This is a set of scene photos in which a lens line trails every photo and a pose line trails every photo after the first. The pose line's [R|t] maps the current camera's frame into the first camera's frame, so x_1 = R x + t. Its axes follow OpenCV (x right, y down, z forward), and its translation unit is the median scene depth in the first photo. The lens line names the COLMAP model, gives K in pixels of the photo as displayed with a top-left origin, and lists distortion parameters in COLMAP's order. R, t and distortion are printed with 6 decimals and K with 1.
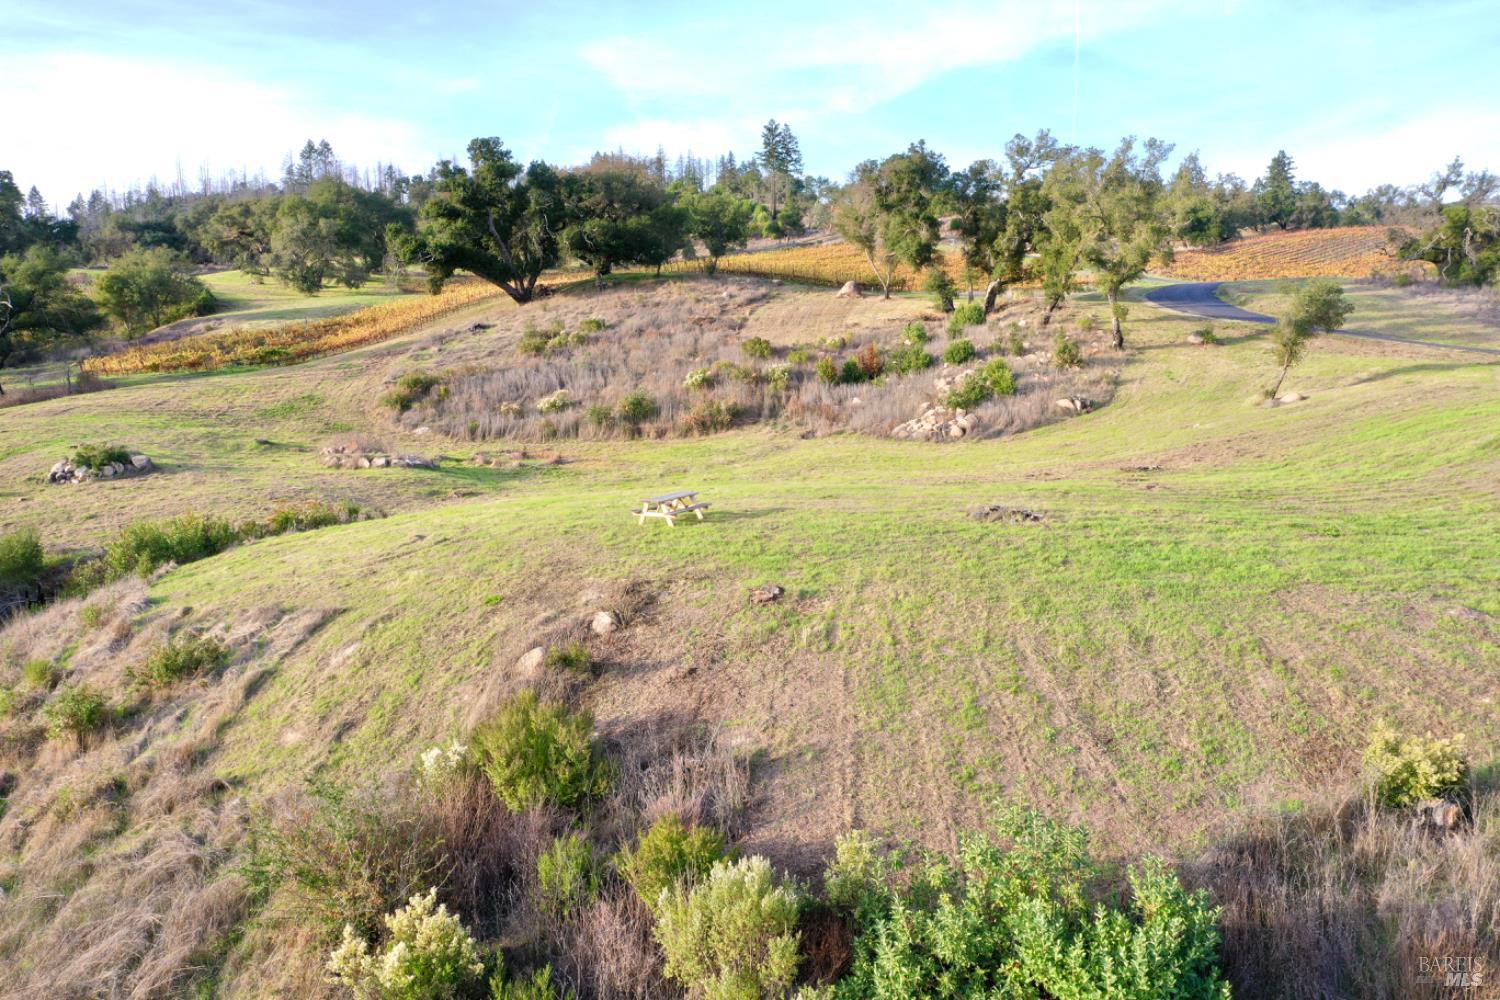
lens RADIAL K [[1187.4, 0, 750.0], [0, 1187.4, 500.0], [0, 0, 1]] dist [0.001940, -0.004732]
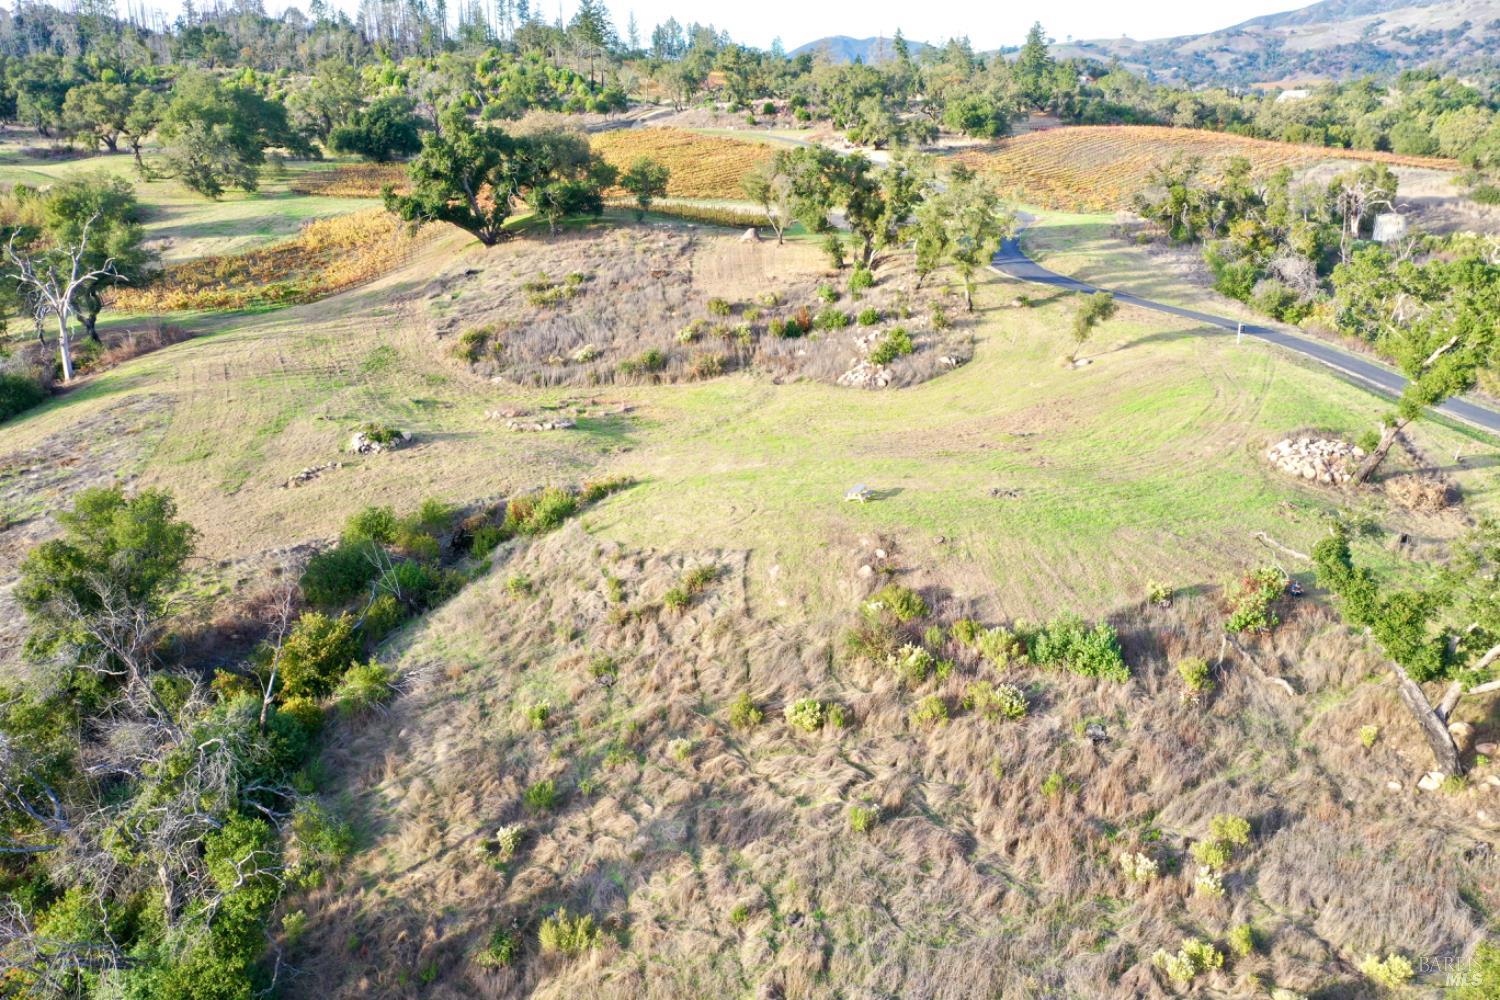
lens RADIAL K [[1187.4, 0, 750.0], [0, 1187.4, 500.0], [0, 0, 1]] dist [0.001940, -0.004732]
pose [[0.980017, -0.047826, 0.193079, -0.271448], [0.019308, 0.988954, 0.146960, -0.122193], [-0.197975, -0.140295, 0.970115, -0.448438]]
